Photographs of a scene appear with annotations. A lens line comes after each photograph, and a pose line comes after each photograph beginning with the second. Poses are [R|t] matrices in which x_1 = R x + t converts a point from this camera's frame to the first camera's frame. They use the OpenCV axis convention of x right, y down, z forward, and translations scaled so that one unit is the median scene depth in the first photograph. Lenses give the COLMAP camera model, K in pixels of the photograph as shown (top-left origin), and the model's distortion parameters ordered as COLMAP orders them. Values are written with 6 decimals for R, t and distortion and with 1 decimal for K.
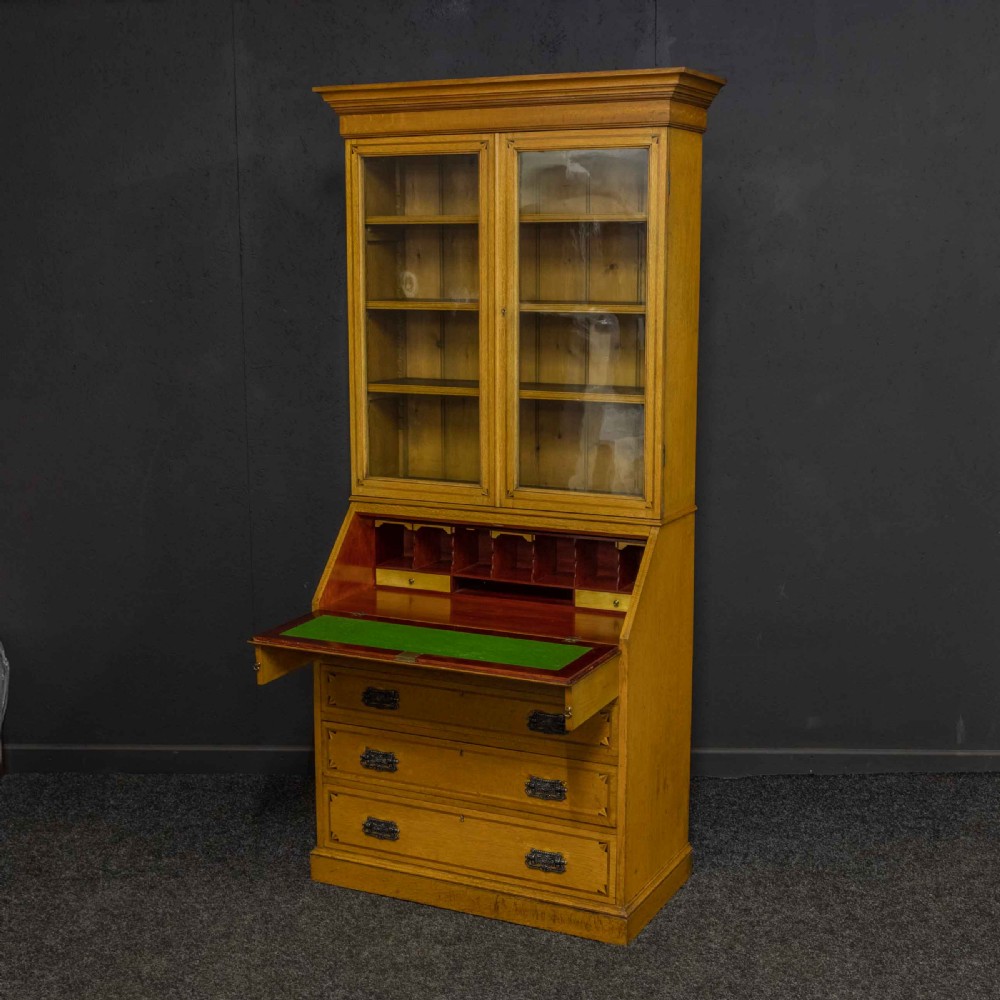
lens RADIAL K [[1521.5, 0, 498.8], [0, 1521.5, 512.7], [0, 0, 1]] dist [-0.013703, 0.039961]
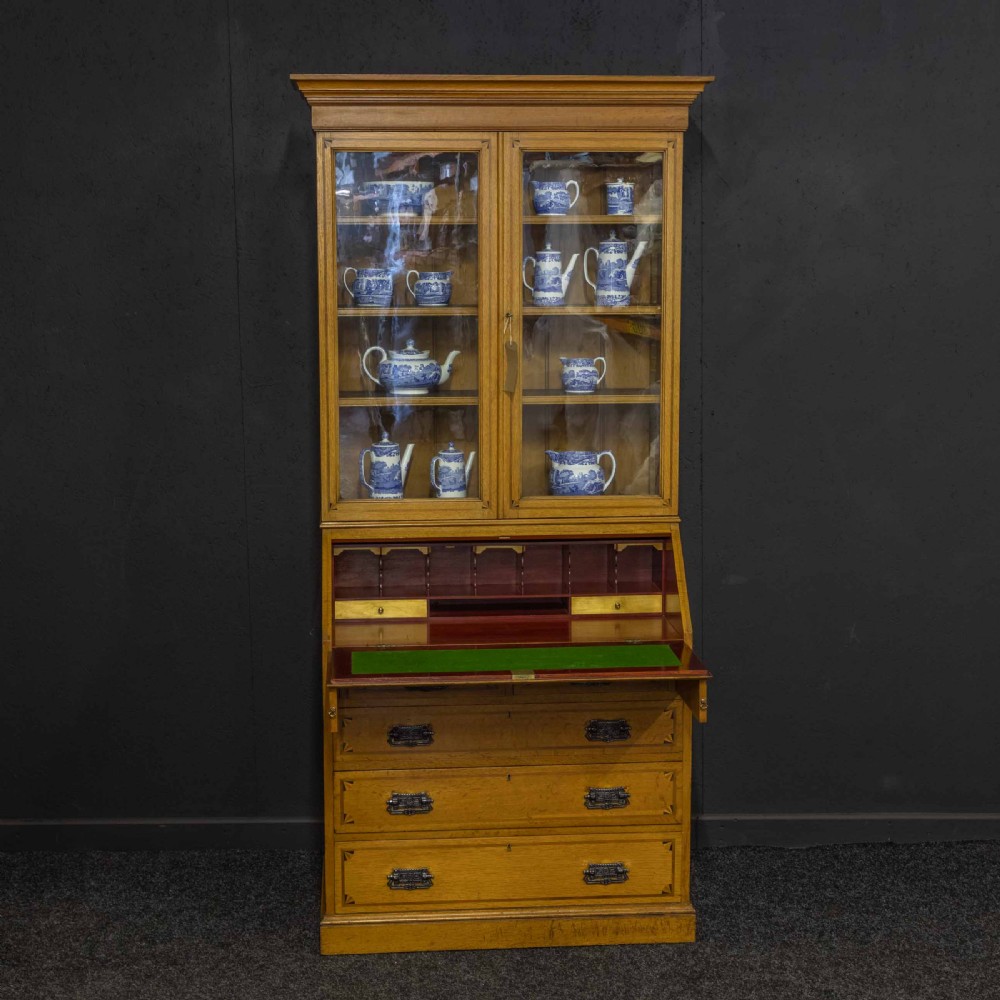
lens RADIAL K [[1867.7, 0, 500.0], [0, 1867.7, 500.0], [0, 0, 1]] dist [0.033513, 0.140233]
pose [[0.857195, -0.073038, 0.509786, -0.606030], [0.089721, 0.995933, -0.008175, -0.006154], [-0.507116, 0.052746, 0.860262, -0.012864]]
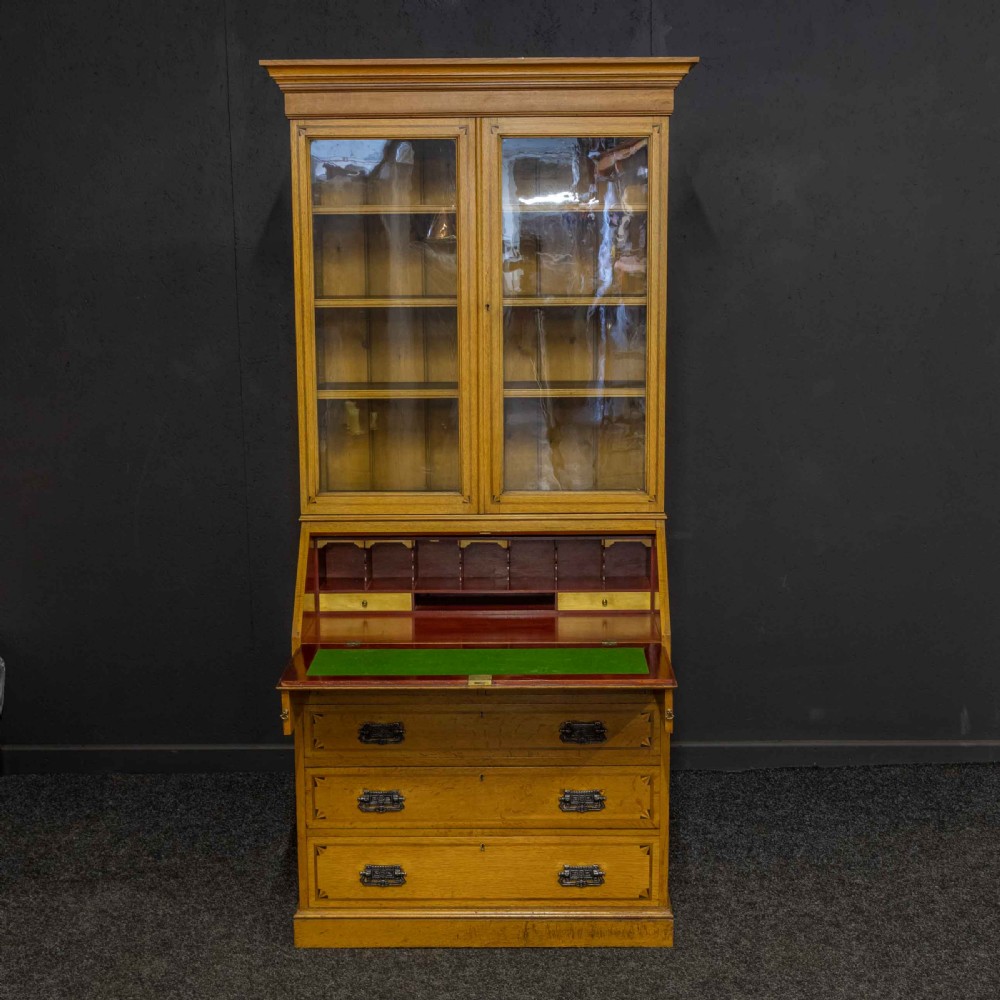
lens RADIAL K [[1589.8, 0, 511.2], [0, 1589.8, 513.0], [0, 0, 1]] dist [-0.008523, -0.005757]
pose [[0.902567, -0.078303, 0.423369, -0.405425], [0.079182, 0.996739, 0.015544, -0.018467], [-0.423205, 0.019493, 0.905824, 0.100406]]
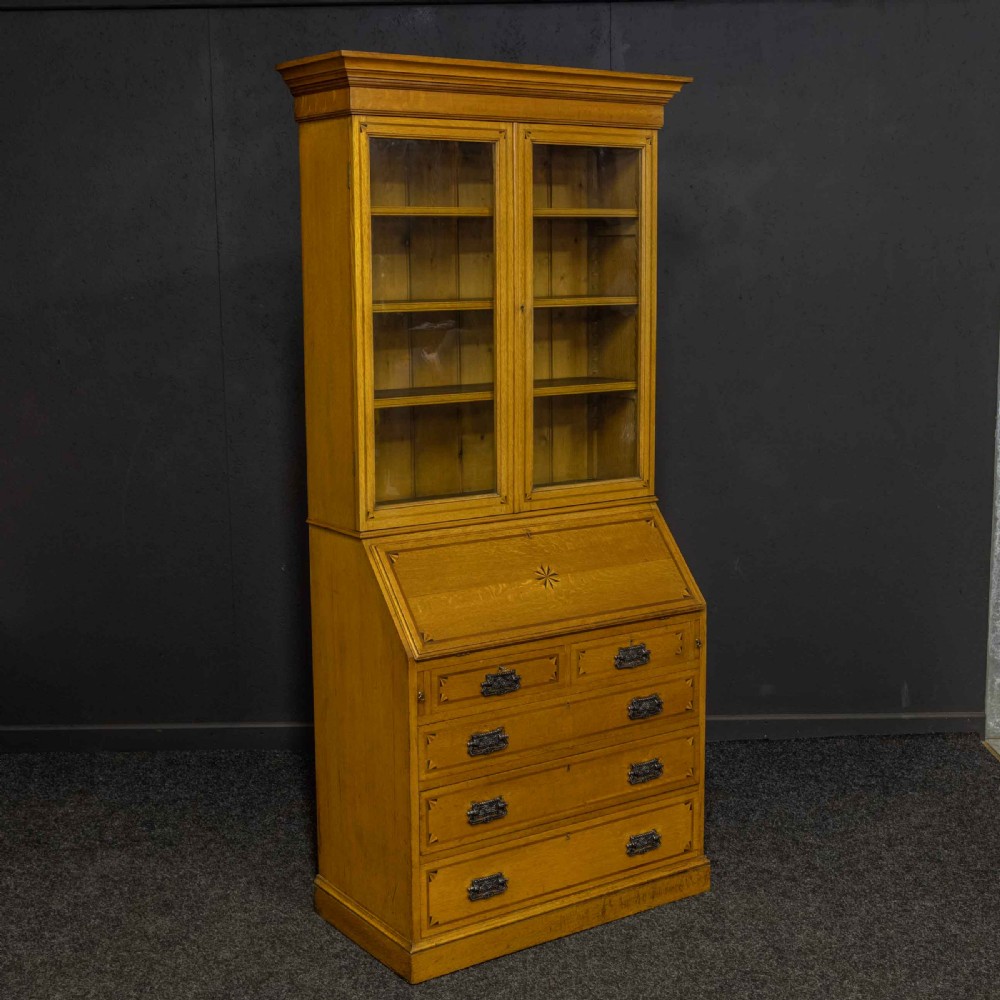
lens RADIAL K [[1533.4, 0, 500.0], [0, 1533.4, 500.0], [0, 0, 1]] dist [-0.025435, 0.048662]
pose [[0.491542, -0.139823, 0.859556, -0.841318], [0.157092, 0.985071, 0.070406, -0.082019], [-0.856568, 0.100422, 0.506169, 0.525460]]
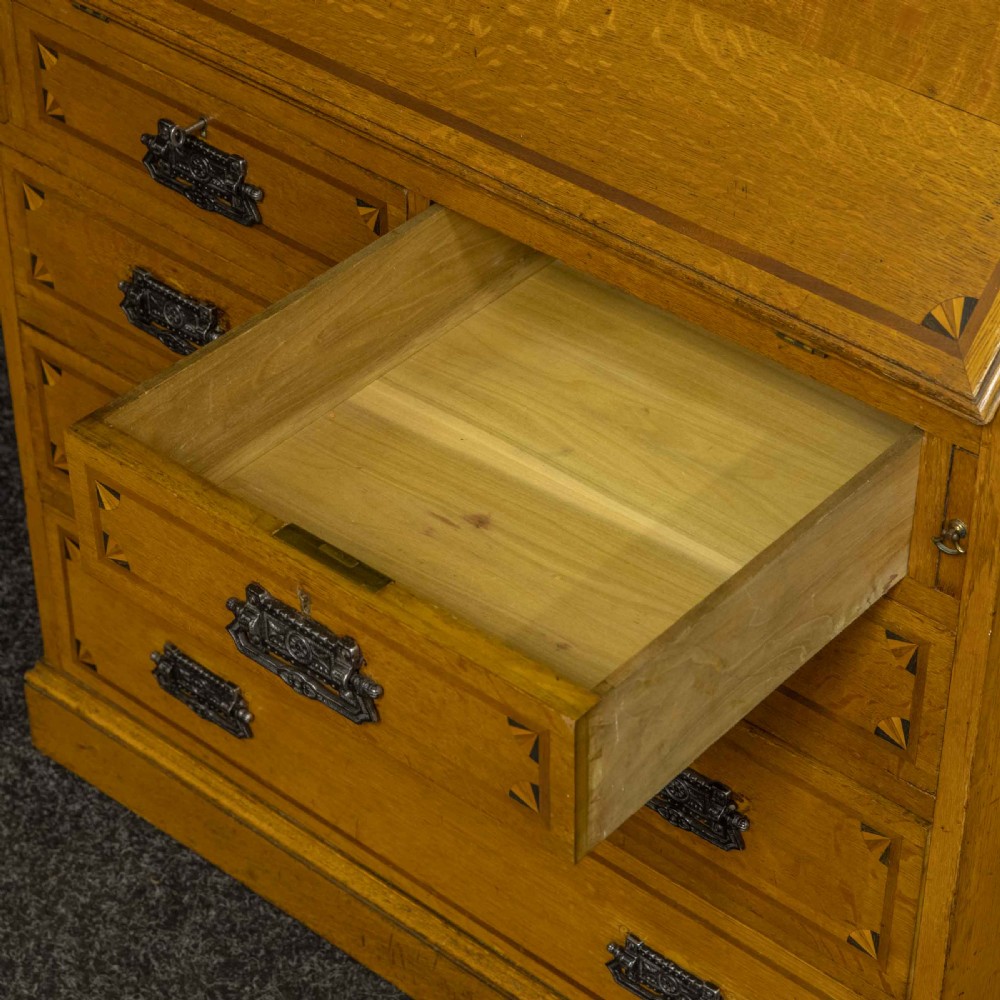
lens RADIAL K [[2801.5, 0, 552.1], [0, 2801.5, 498.5], [0, 0, 1]] dist [0.151921, 0.082420]
pose [[0.968229, 0.161397, -0.191006, 0.092133], [-0.056177, 0.884690, 0.462783, -0.089890], [0.243672, -0.437350, 0.865649, 0.565493]]
